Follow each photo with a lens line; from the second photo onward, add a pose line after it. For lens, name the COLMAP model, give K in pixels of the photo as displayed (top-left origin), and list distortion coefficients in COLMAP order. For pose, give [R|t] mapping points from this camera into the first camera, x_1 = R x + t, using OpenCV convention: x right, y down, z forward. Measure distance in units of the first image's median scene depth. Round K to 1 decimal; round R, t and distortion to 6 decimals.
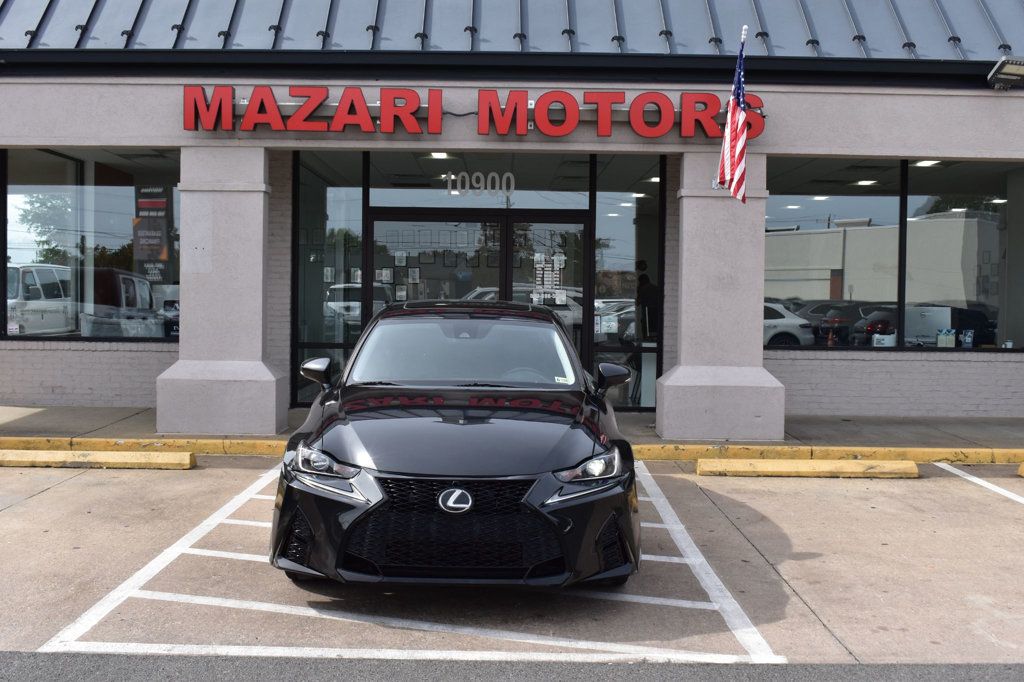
lens RADIAL K [[1183.3, 0, 512.0], [0, 1183.3, 341.0], [0, 0, 1]] dist [-0.038824, -0.019091]
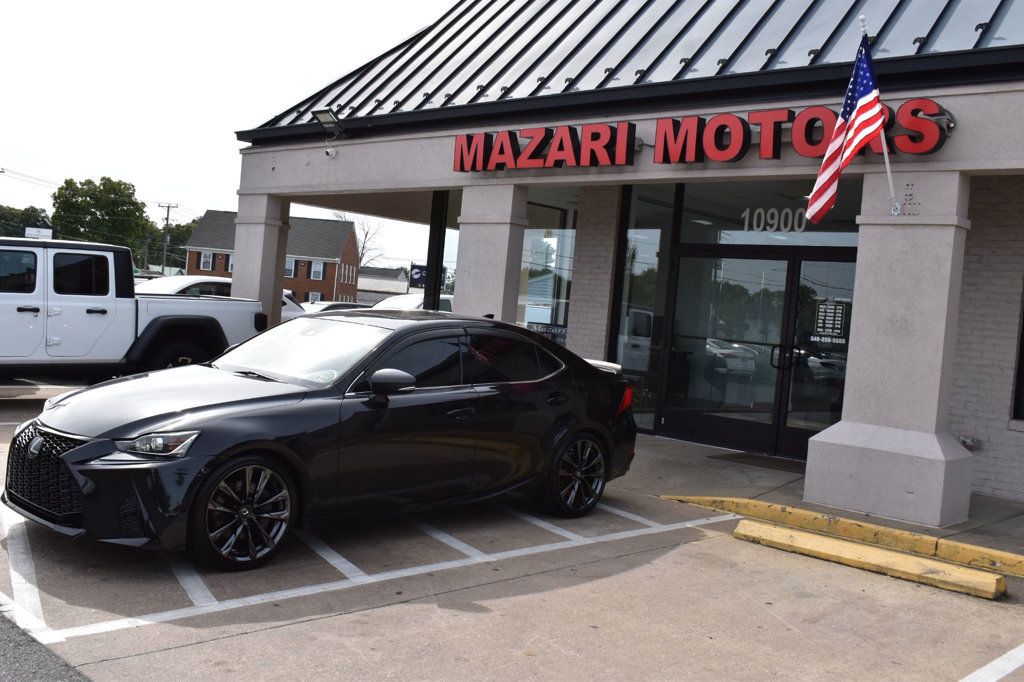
lens RADIAL K [[1044.0, 0, 512.0], [0, 1044.0, 341.0], [0, 0, 1]] dist [-0.049215, -0.002173]
pose [[0.716415, 0.066896, -0.694460, 0.495417], [-0.102187, 0.994719, -0.009599, -0.004887], [0.690151, 0.077842, 0.719467, 0.289520]]
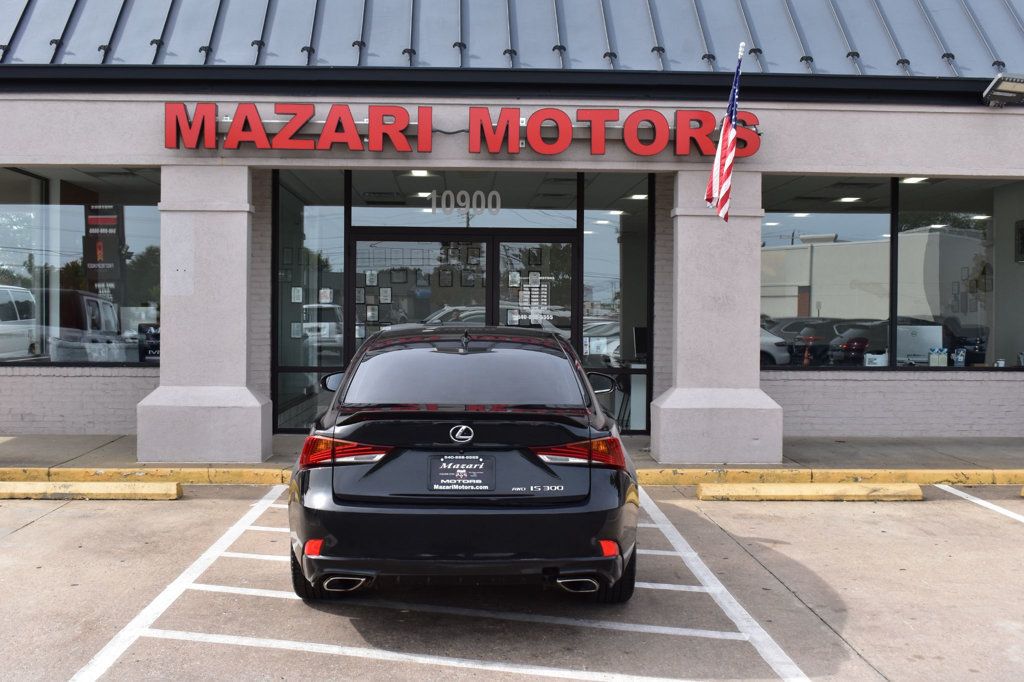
lens RADIAL K [[1213.1, 0, 512.0], [0, 1213.1, 341.0], [0, 0, 1]] dist [-0.036154, -0.013305]
pose [[0.999341, -0.006231, 0.035771, -0.029580], [0.006794, 0.999855, -0.015627, -0.003242], [-0.035668, 0.015860, 0.999238, 0.000318]]
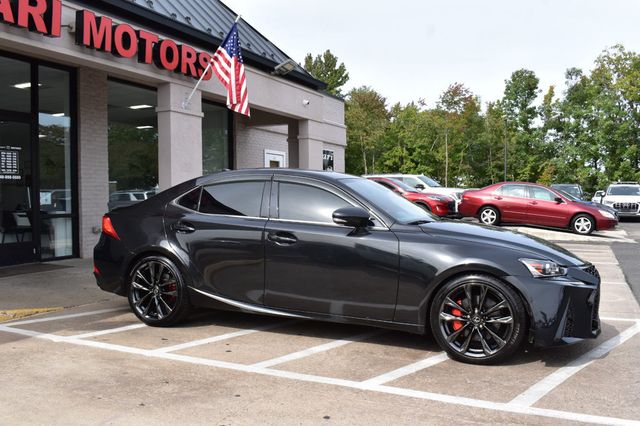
lens RADIAL K [[605.2, 0, 320.0], [0, 605.2, 213.0], [0, 0, 1]] dist [-0.009011, -0.156150]
pose [[0.415638, -0.039696, 0.908663, -0.501633], [0.045796, 0.998693, 0.022681, 0.002240], [-0.908376, 0.032186, 0.416913, 0.498388]]
